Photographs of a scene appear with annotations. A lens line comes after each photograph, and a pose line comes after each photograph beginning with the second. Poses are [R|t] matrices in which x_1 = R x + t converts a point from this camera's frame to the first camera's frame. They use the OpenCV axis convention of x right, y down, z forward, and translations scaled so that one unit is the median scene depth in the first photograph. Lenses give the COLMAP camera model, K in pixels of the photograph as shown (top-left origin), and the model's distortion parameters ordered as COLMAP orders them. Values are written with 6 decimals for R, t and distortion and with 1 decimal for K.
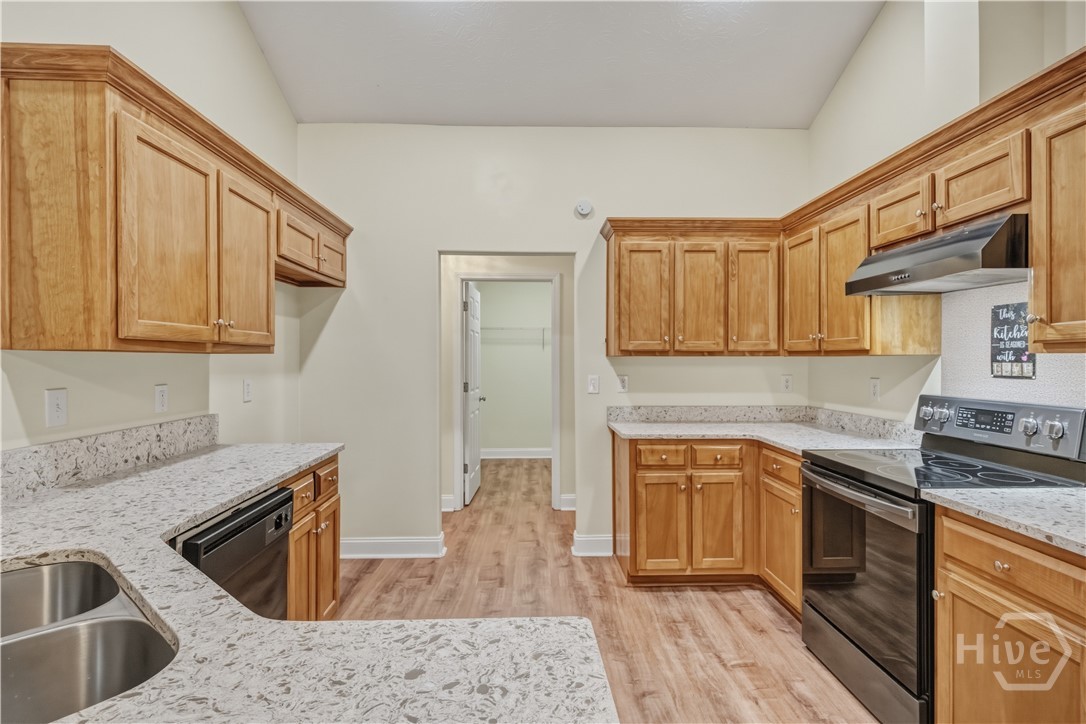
lens RADIAL K [[542.9, 0, 545.1], [0, 542.9, 356.4], [0, 0, 1]] dist [0.007696, -0.000973]
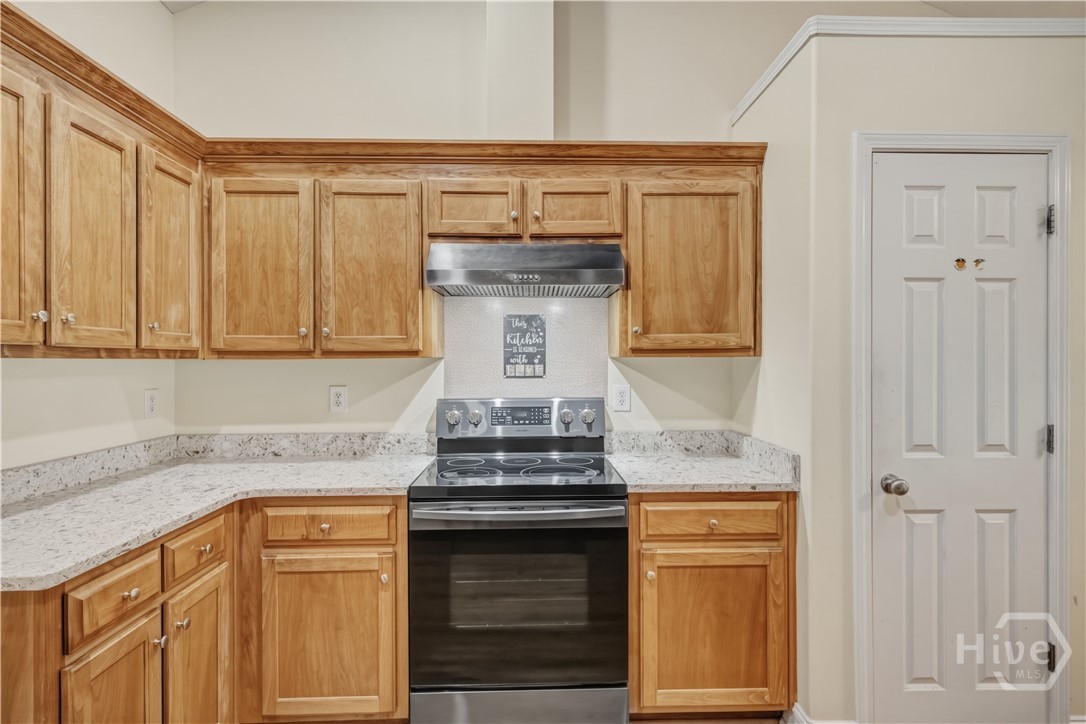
lens RADIAL K [[536.4, 0, 546.0], [0, 536.4, 360.8], [0, 0, 1]] dist [0.028765, -0.018510]
pose [[0.001666, -0.000748, 0.999998, -0.221043], [-0.000618, 1.000000, 0.000749, 0.001552], [-0.999998, -0.000619, 0.001666, 0.710889]]
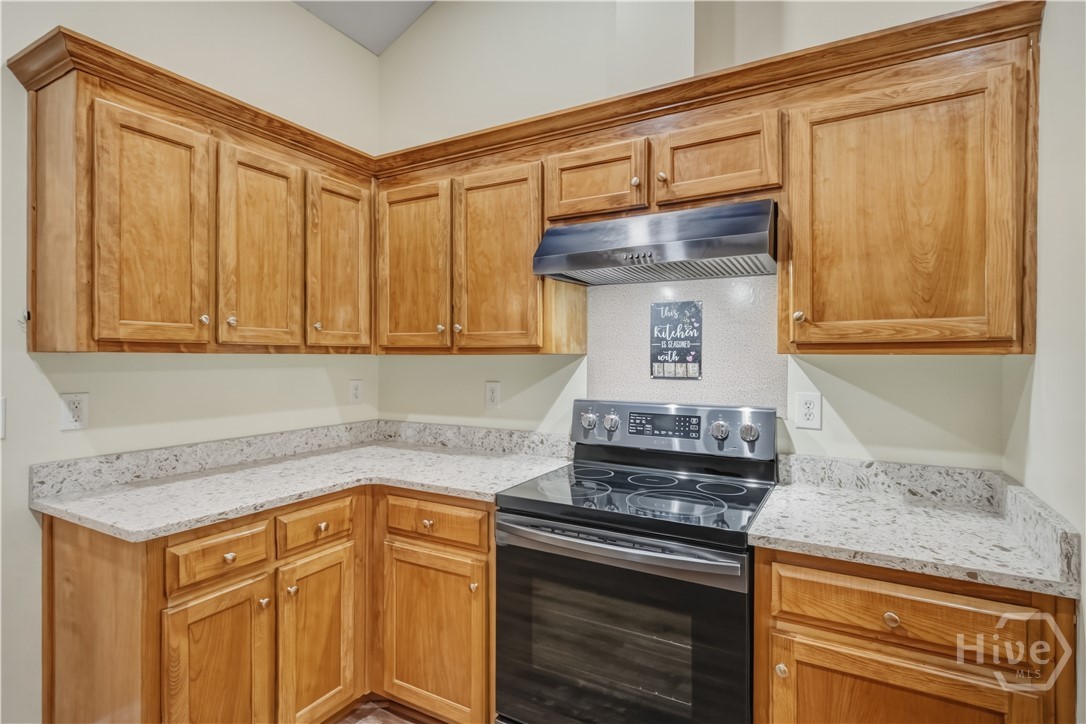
lens RADIAL K [[542.9, 0, 545.1], [0, 542.9, 356.4], [0, 0, 1]] dist [0.007696, -0.000973]
pose [[0.516206, 0.001137, 0.856464, -0.063564], [-0.006421, 0.999976, 0.002542, -0.000940], [-0.856440, -0.006812, 0.516201, 0.523855]]
